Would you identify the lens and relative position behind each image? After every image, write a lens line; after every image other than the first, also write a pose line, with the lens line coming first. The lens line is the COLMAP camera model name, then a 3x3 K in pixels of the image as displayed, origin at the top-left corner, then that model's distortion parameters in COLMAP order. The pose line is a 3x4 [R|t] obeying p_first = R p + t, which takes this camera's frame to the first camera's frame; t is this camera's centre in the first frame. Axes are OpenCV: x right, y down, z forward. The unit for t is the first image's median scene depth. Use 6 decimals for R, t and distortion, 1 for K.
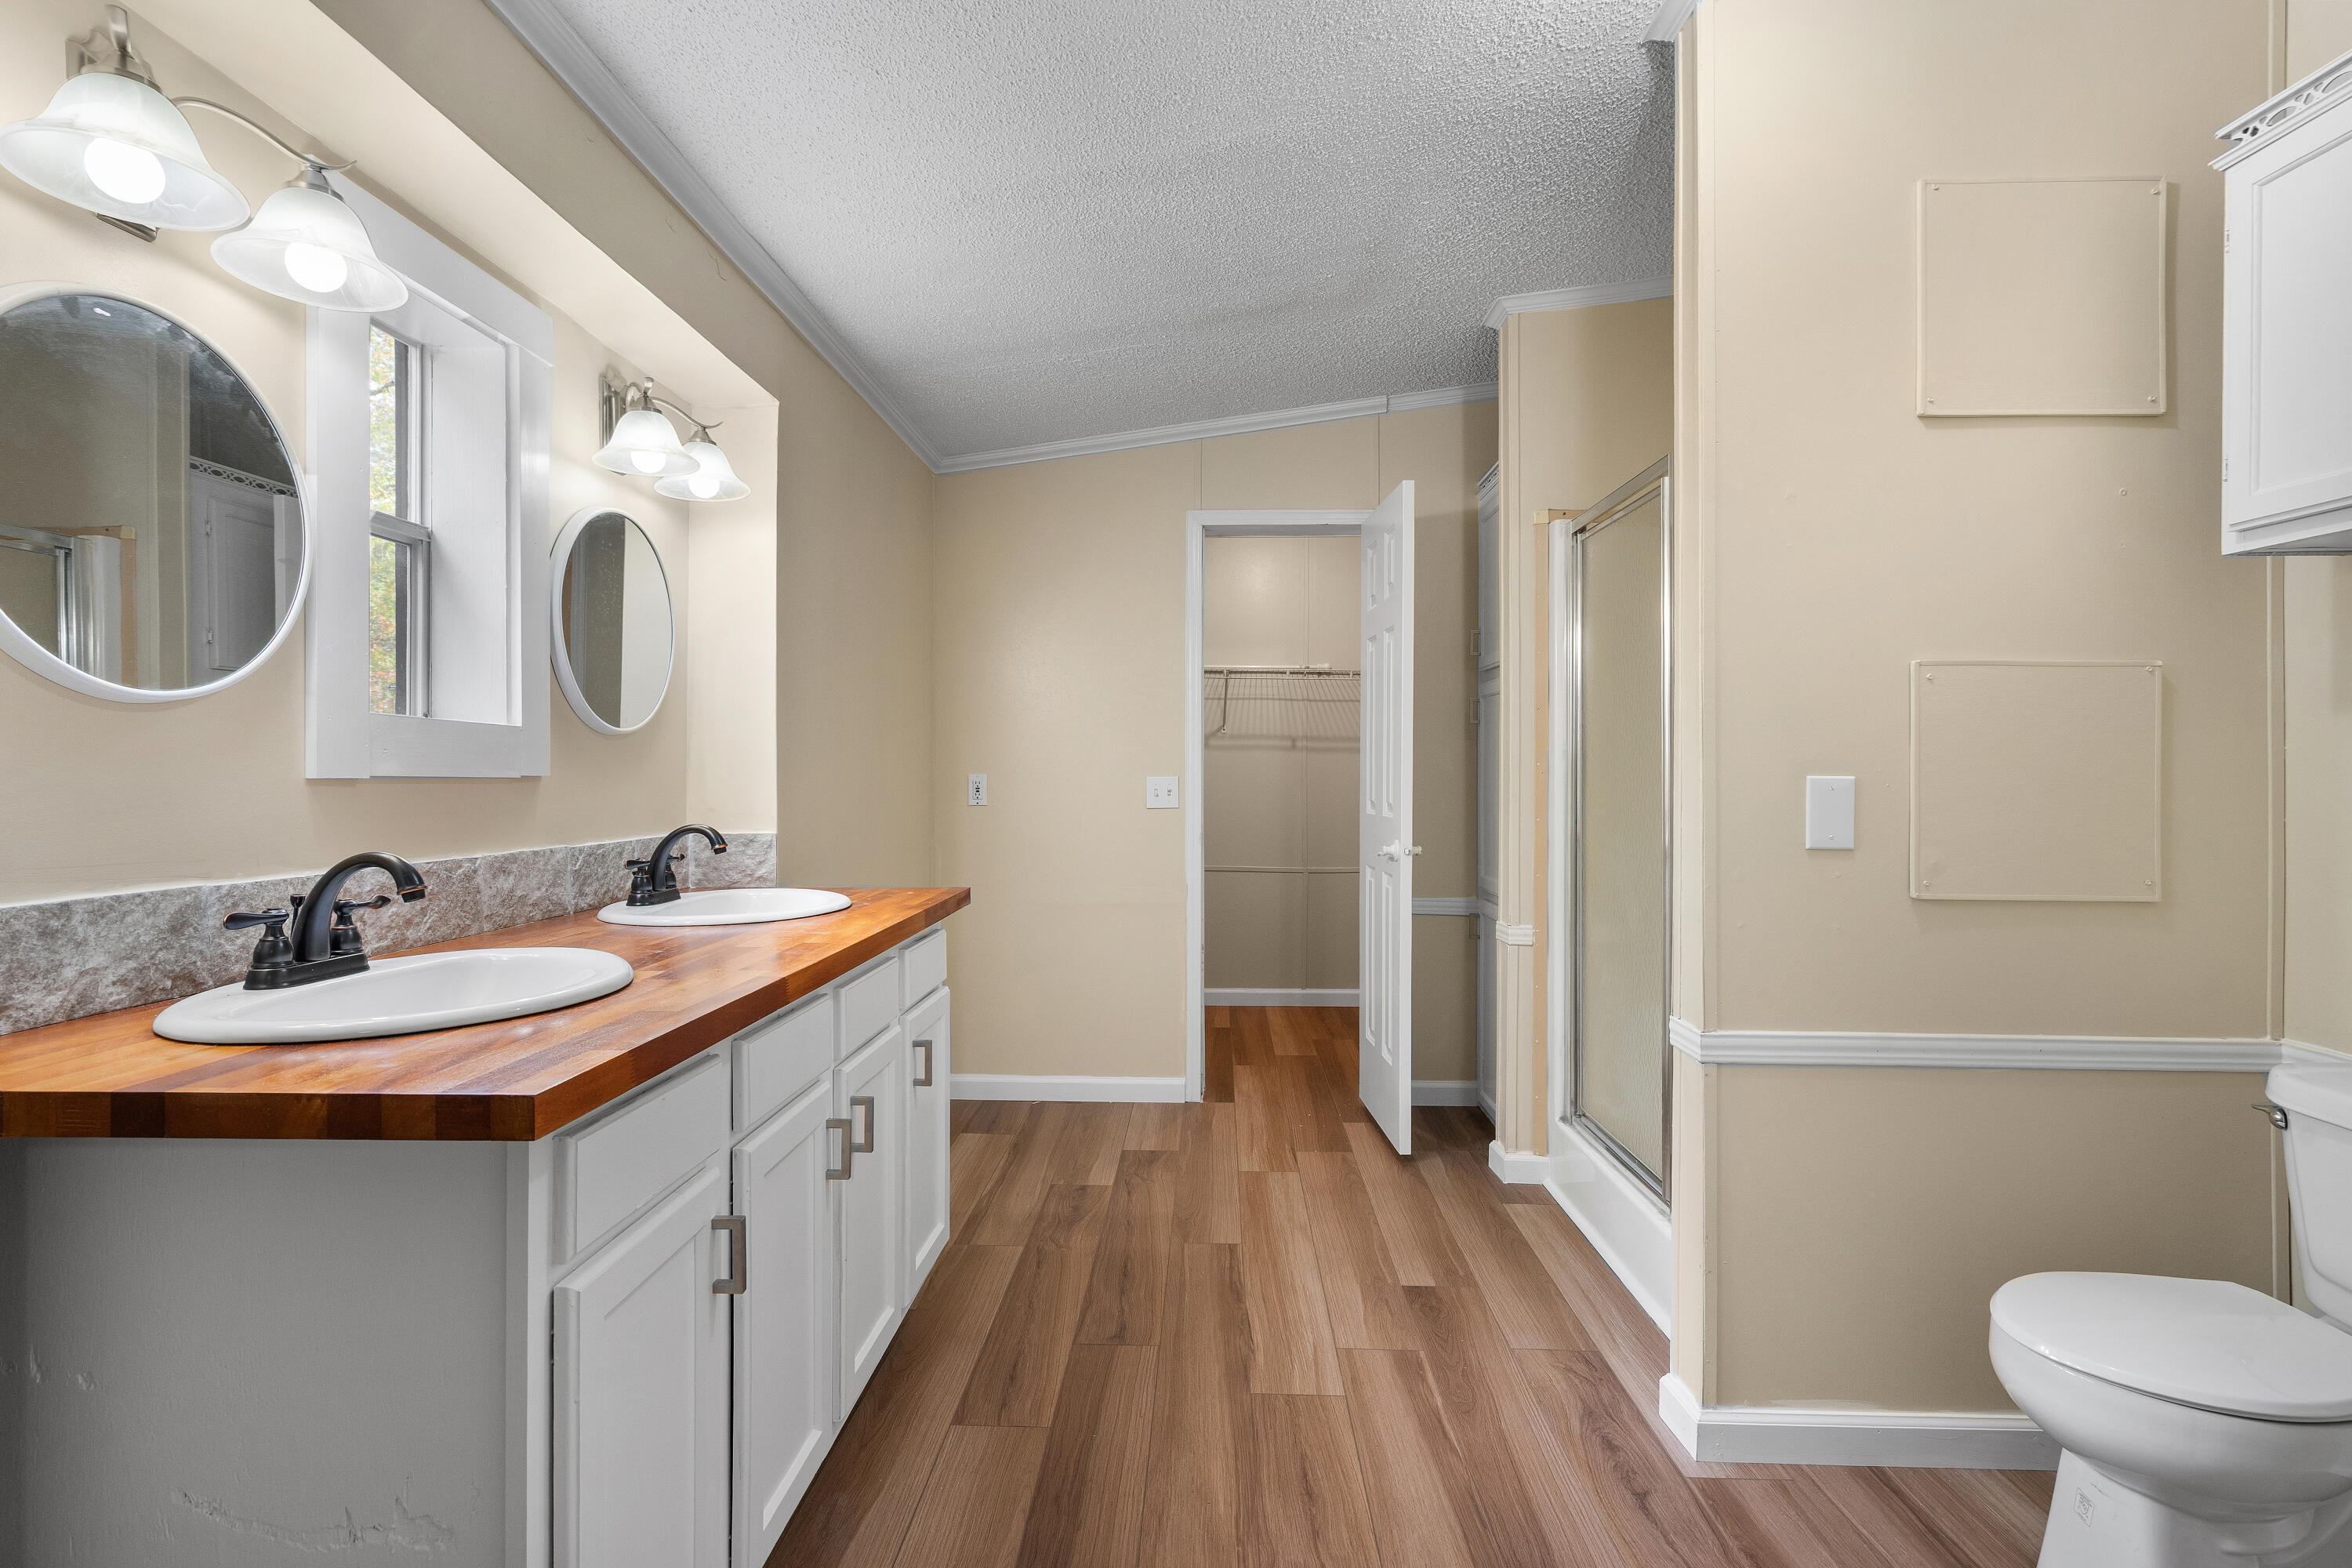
lens RADIAL K [[1146.2, 0, 1178.5], [0, 1146.2, 775.2], [0, 0, 1]] dist [0.000529, 0.000035]
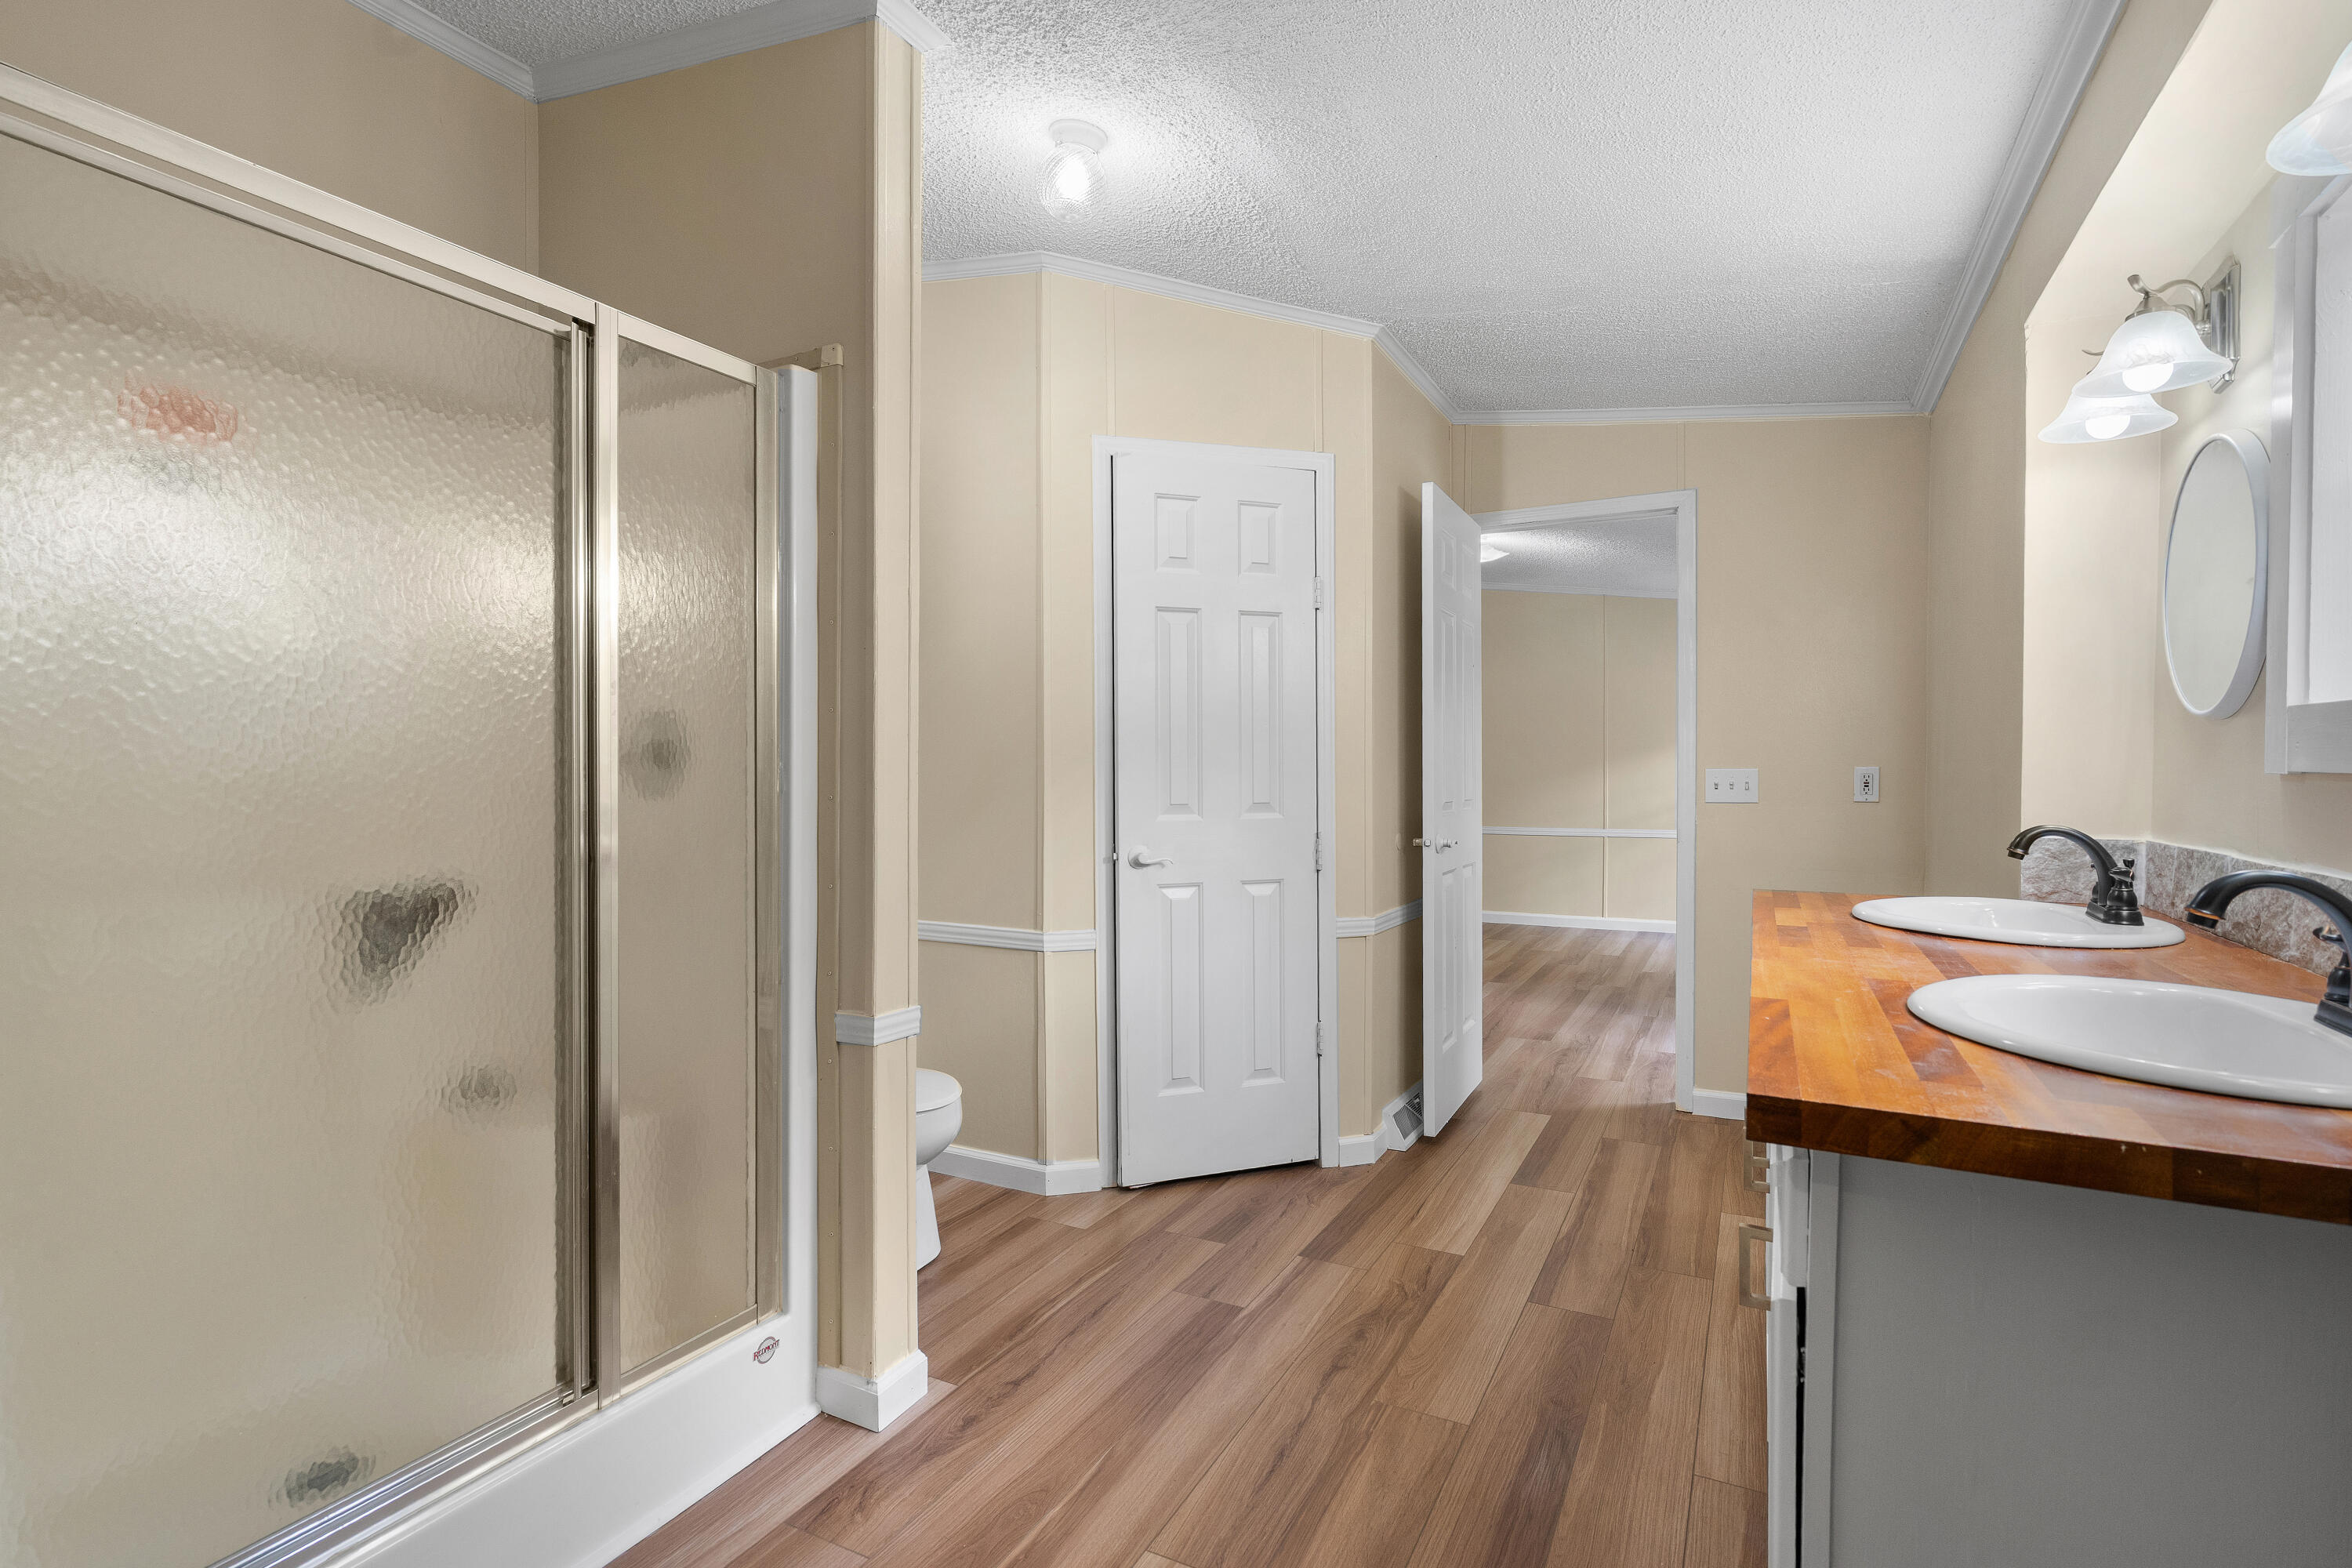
lens RADIAL K [[1069.7, 0, 1183.6], [0, 1069.7, 783.2], [0, 0, 1]] dist [0.002491, 0.000769]
pose [[-0.896111, -0.005033, 0.443801, -0.227692], [0.001379, 0.999899, 0.014123, -0.004993], [-0.443828, 0.013268, -0.896014, 1.814892]]
